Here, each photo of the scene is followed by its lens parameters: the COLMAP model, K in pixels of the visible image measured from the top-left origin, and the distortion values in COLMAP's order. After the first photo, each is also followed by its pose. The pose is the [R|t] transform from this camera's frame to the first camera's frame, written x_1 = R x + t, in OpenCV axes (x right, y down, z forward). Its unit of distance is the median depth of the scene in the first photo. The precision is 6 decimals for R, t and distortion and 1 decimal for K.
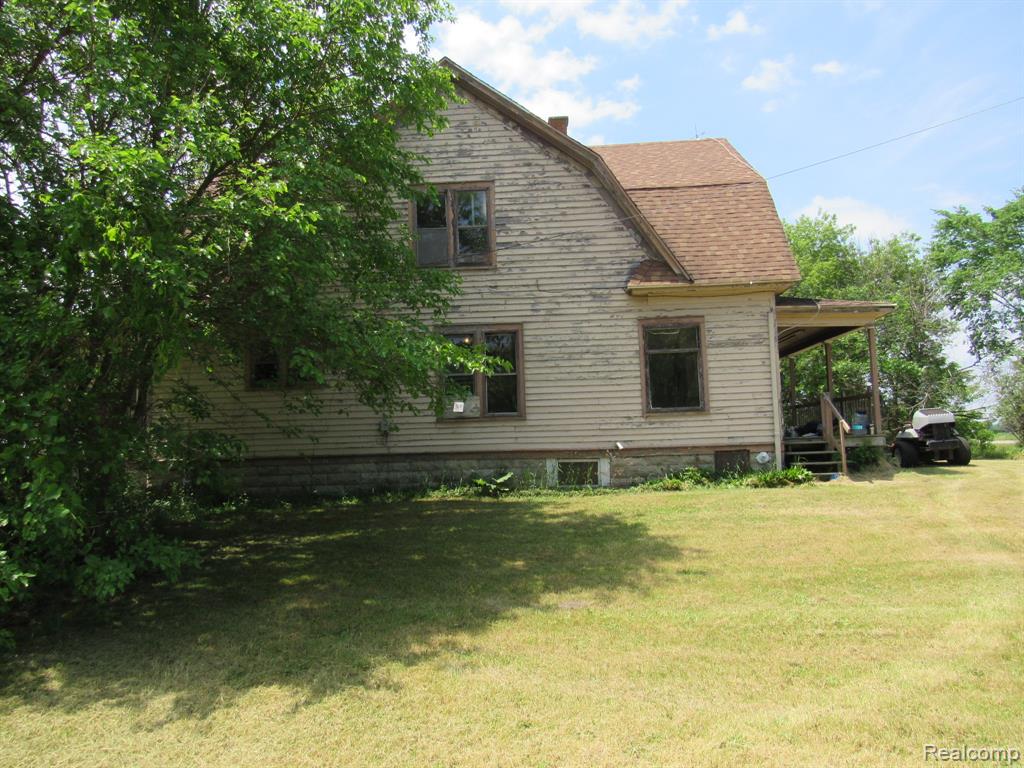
lens RADIAL K [[716.7, 0, 512.0], [0, 716.7, 384.0], [0, 0, 1]] dist [-0.006103, 0.000017]
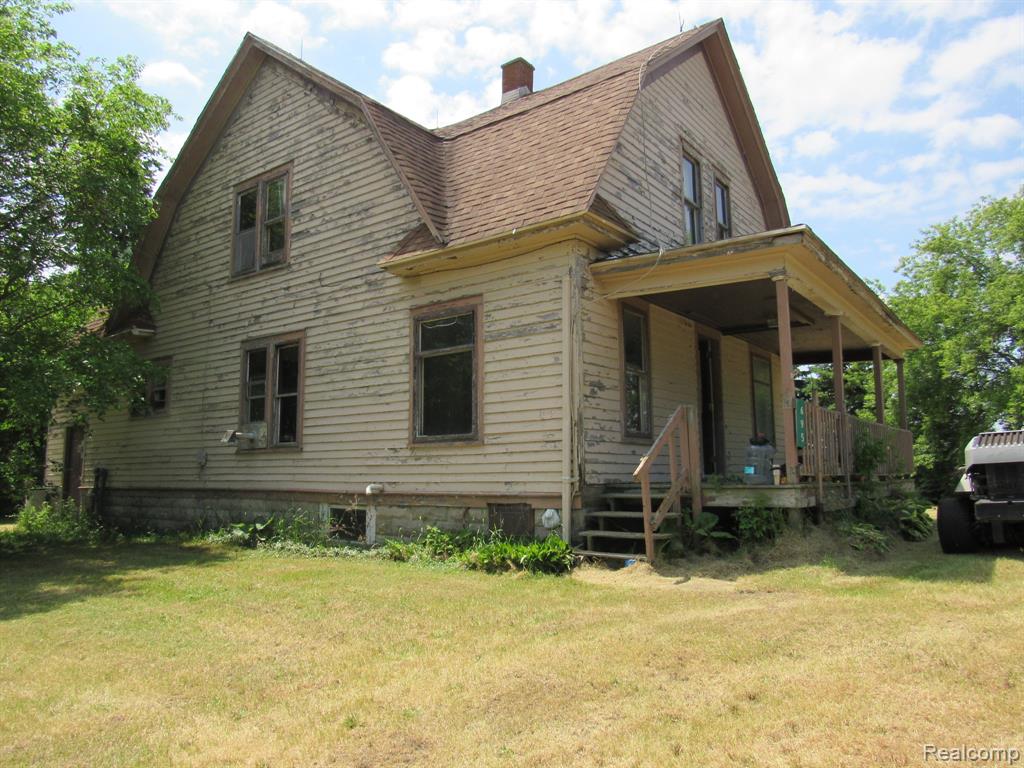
lens RADIAL K [[716.7, 0, 512.0], [0, 716.7, 384.0], [0, 0, 1]] dist [-0.006103, 0.000017]
pose [[0.829240, -0.044976, -0.557080, 0.644517], [0.026922, 0.998814, -0.040565, 0.013898], [0.558244, 0.018640, 0.829468, 0.471903]]
